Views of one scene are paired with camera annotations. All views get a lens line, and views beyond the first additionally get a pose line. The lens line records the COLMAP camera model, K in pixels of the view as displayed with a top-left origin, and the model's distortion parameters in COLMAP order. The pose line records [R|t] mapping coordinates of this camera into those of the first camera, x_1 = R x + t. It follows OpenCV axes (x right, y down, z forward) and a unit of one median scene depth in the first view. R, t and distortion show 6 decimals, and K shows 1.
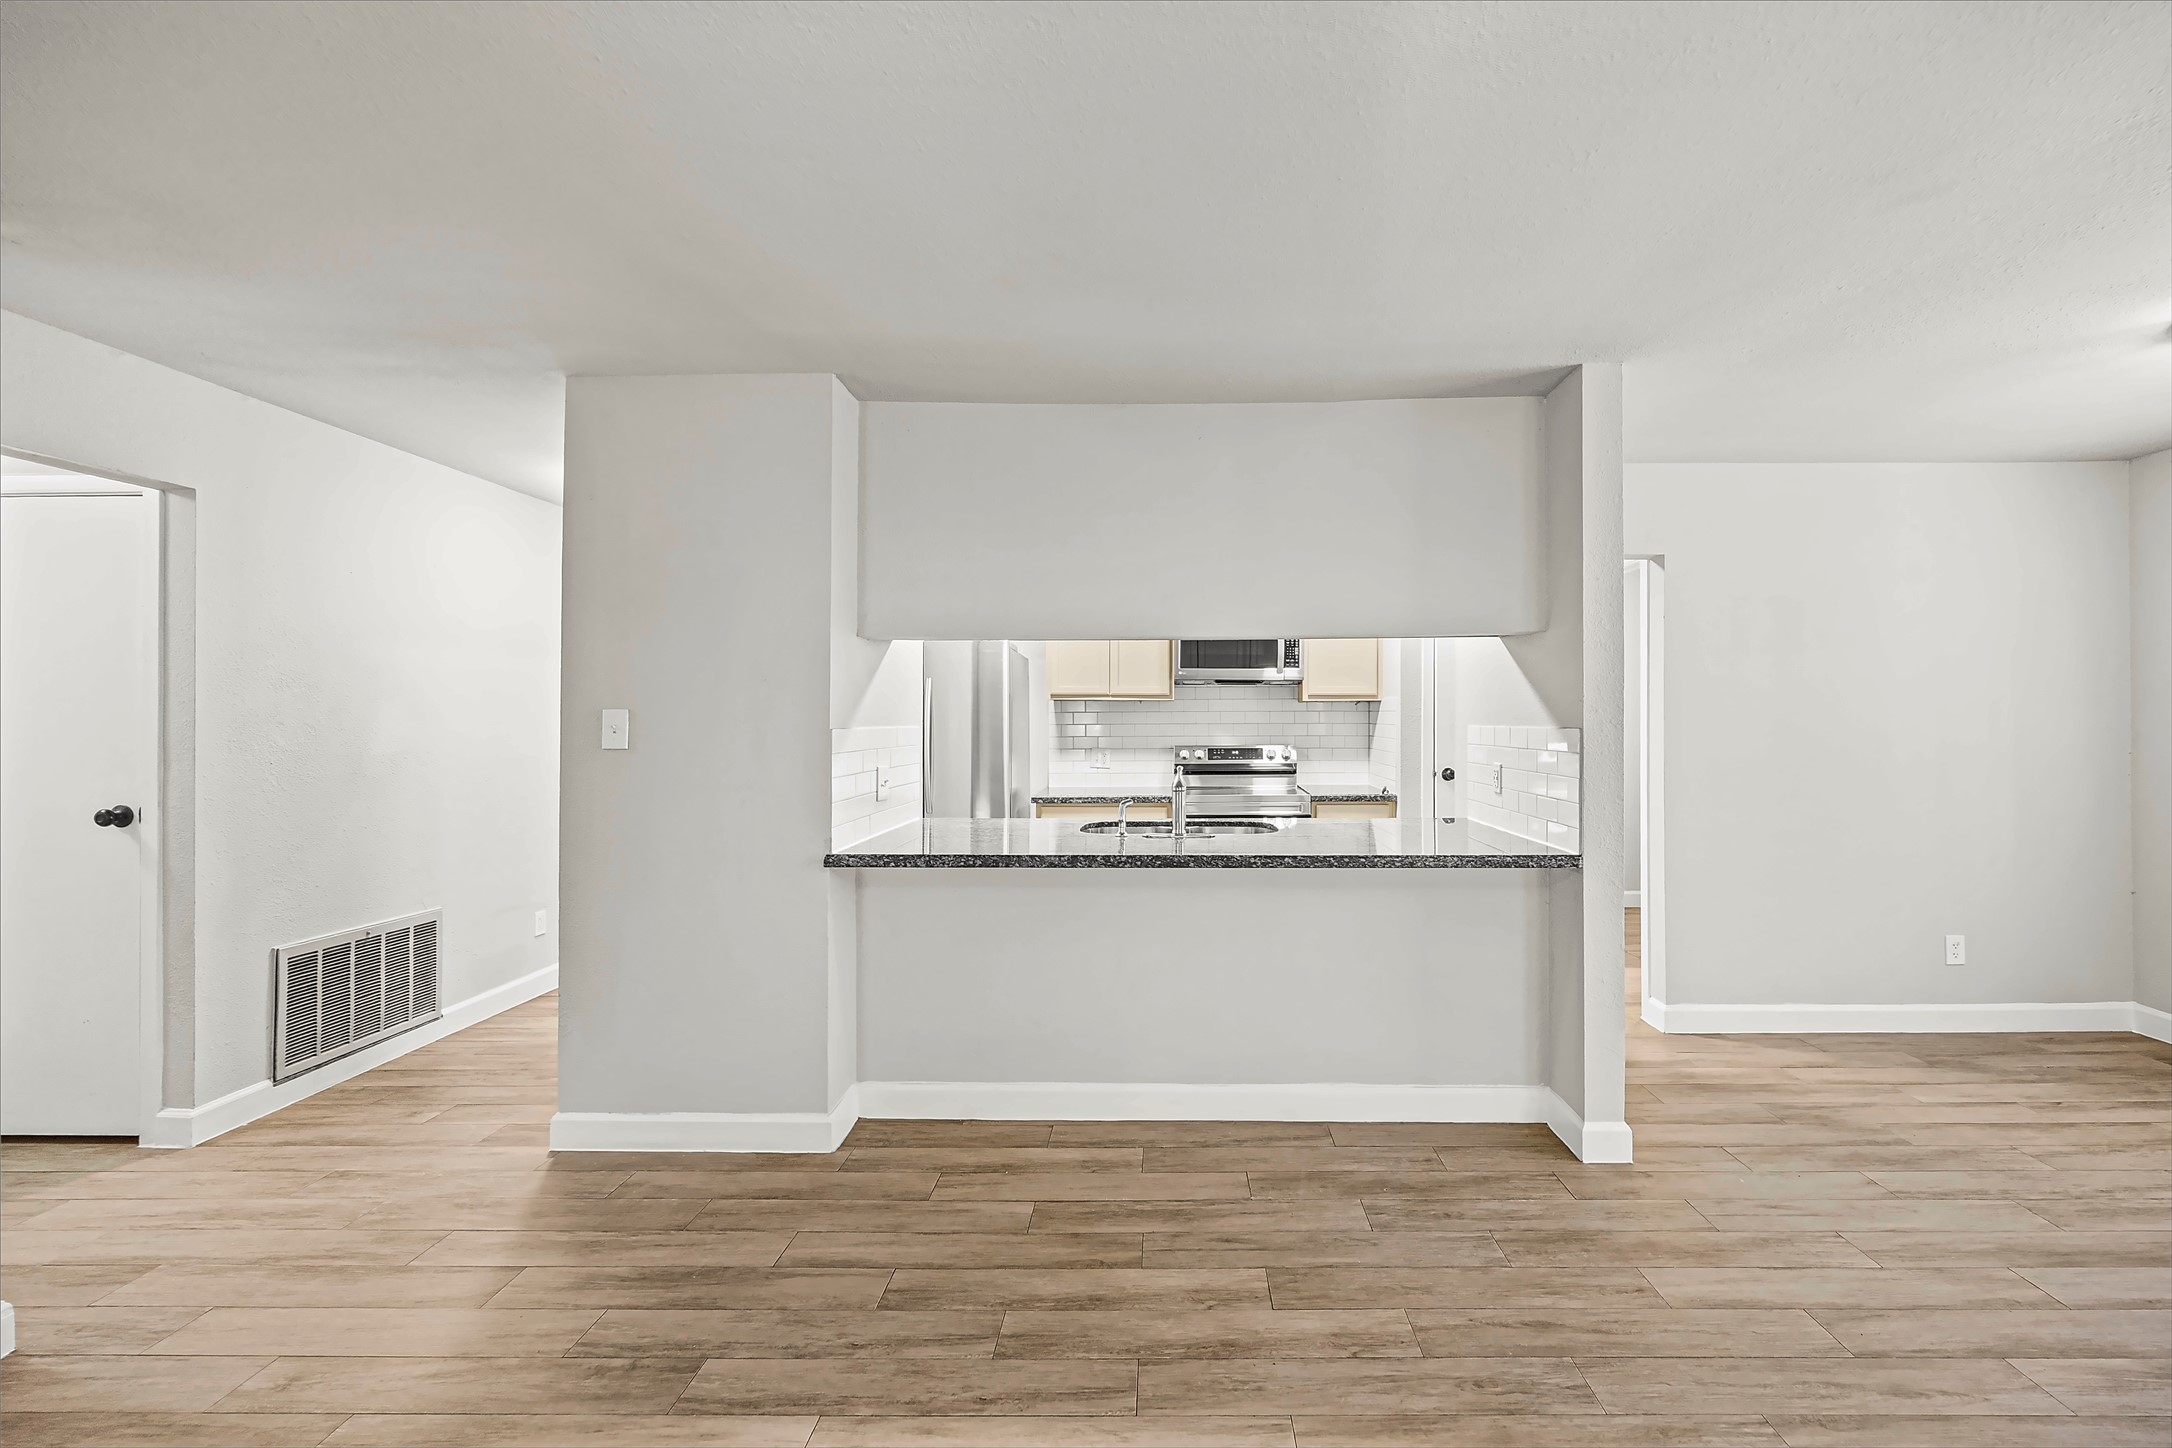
lens RADIAL K [[890.9, 0, 1139.5], [0, 890.9, 708.9], [0, 0, 1]] dist [0.002658, -0.001016]
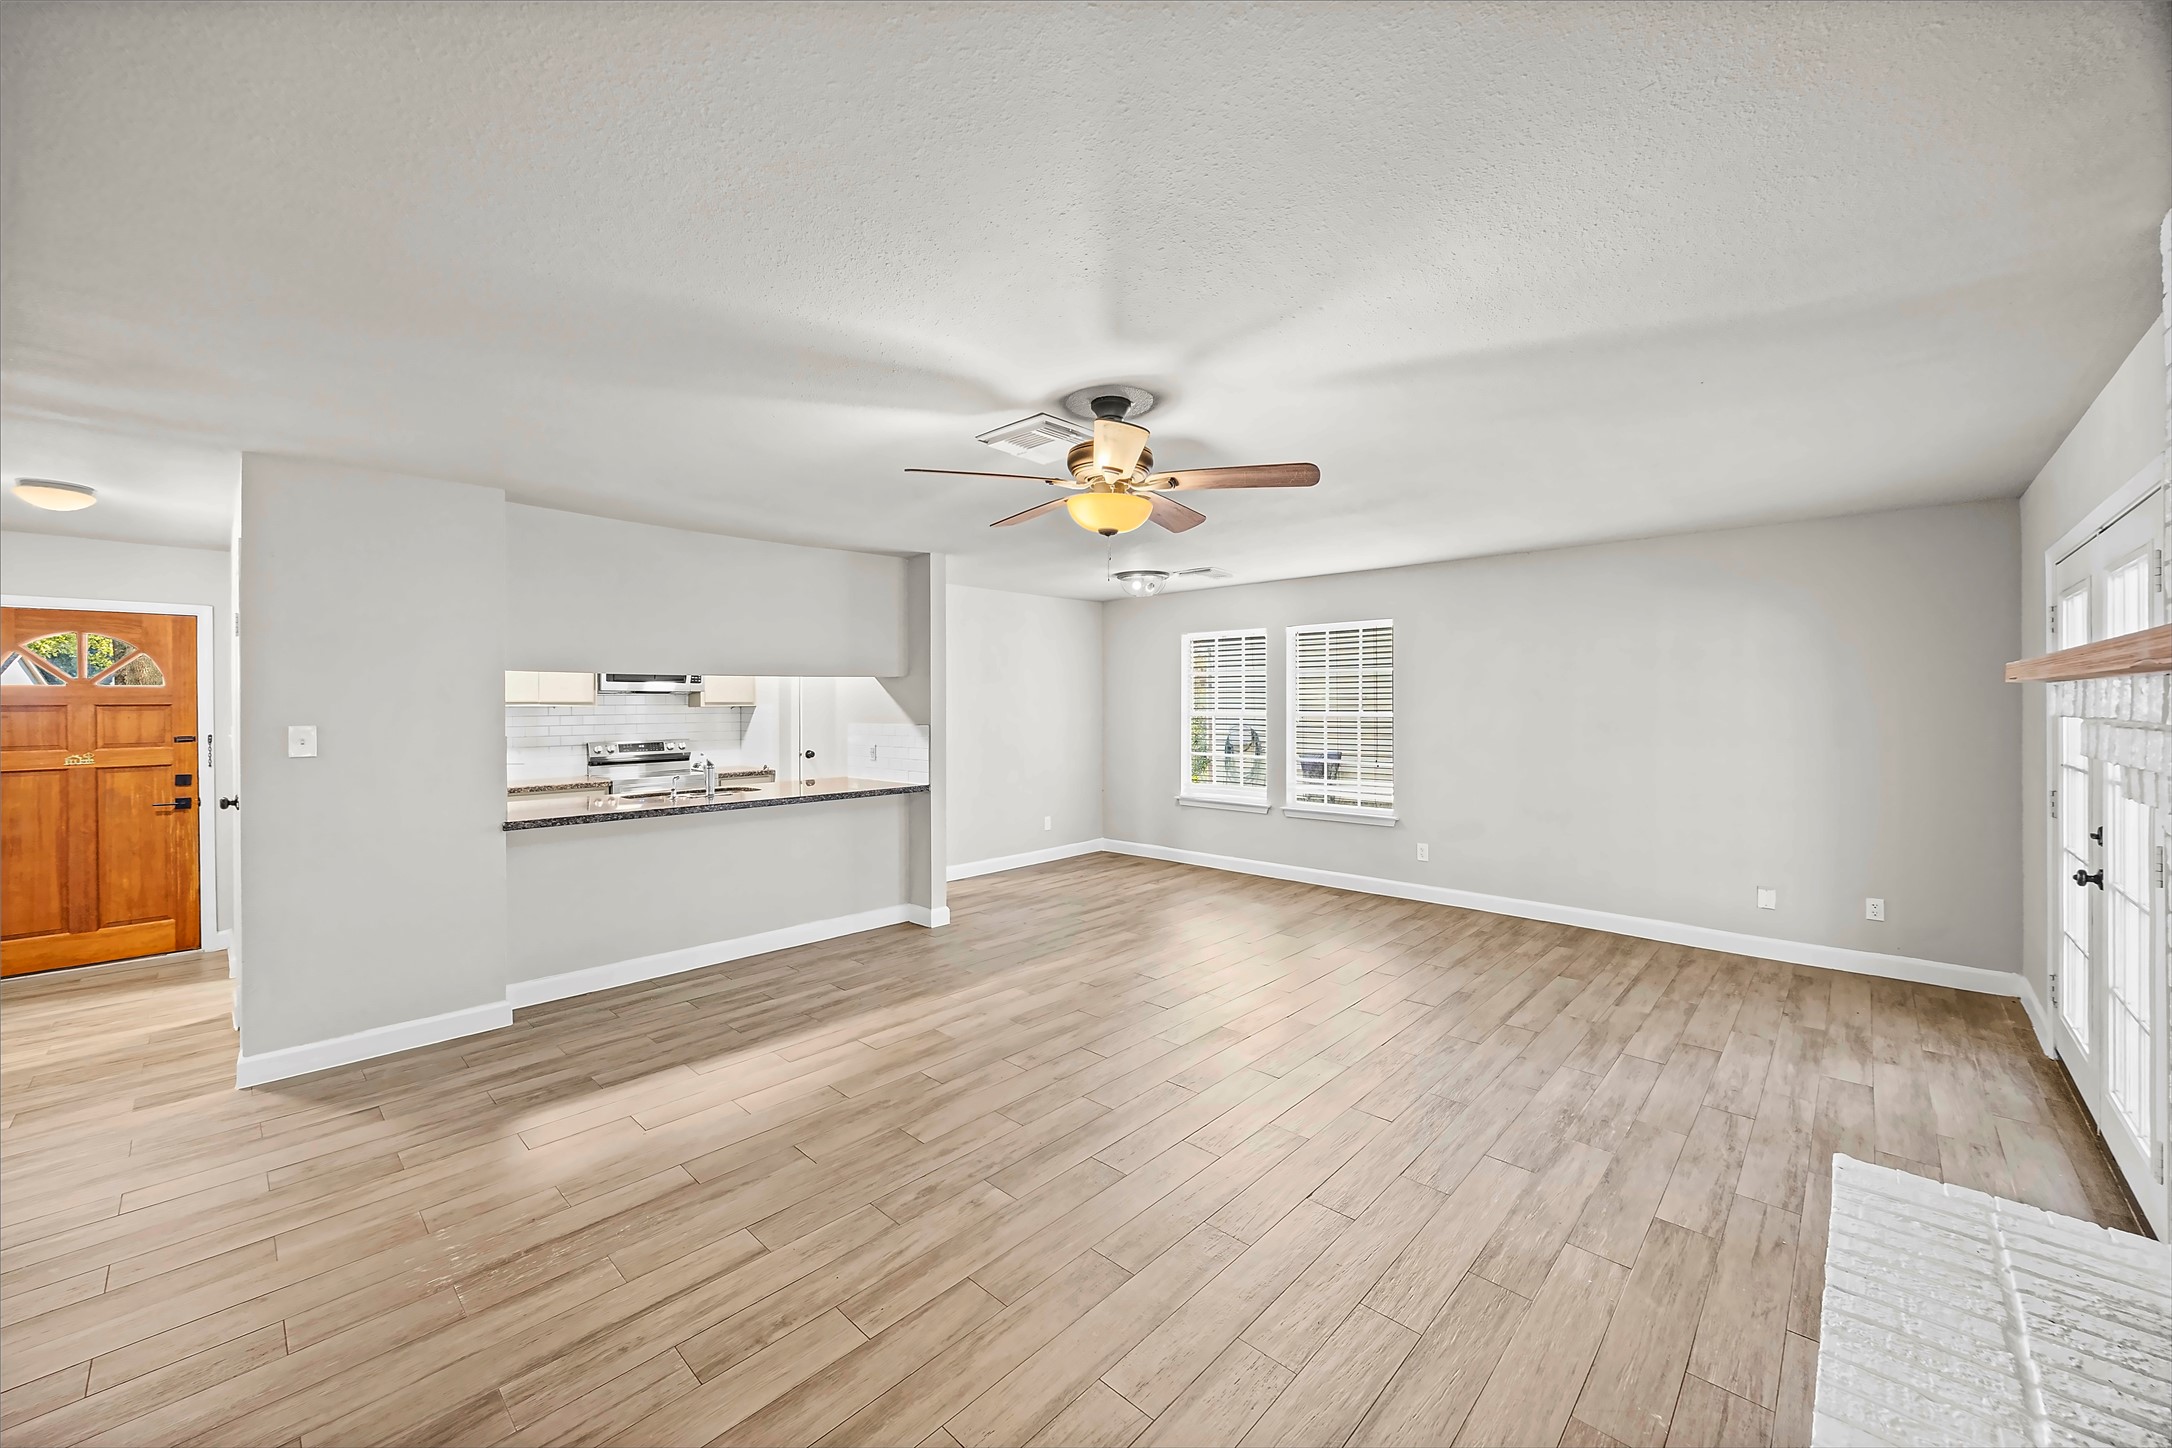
lens RADIAL K [[827.0, 0, 1087.3], [0, 827.0, 710.1], [0, 0, 1]] dist [0.000931, -0.000500]
pose [[0.679635, -0.007716, 0.733510, -0.659361], [-0.000410, 0.999941, 0.010898, -0.033320], [-0.733551, -0.007707, 0.679591, -0.583452]]
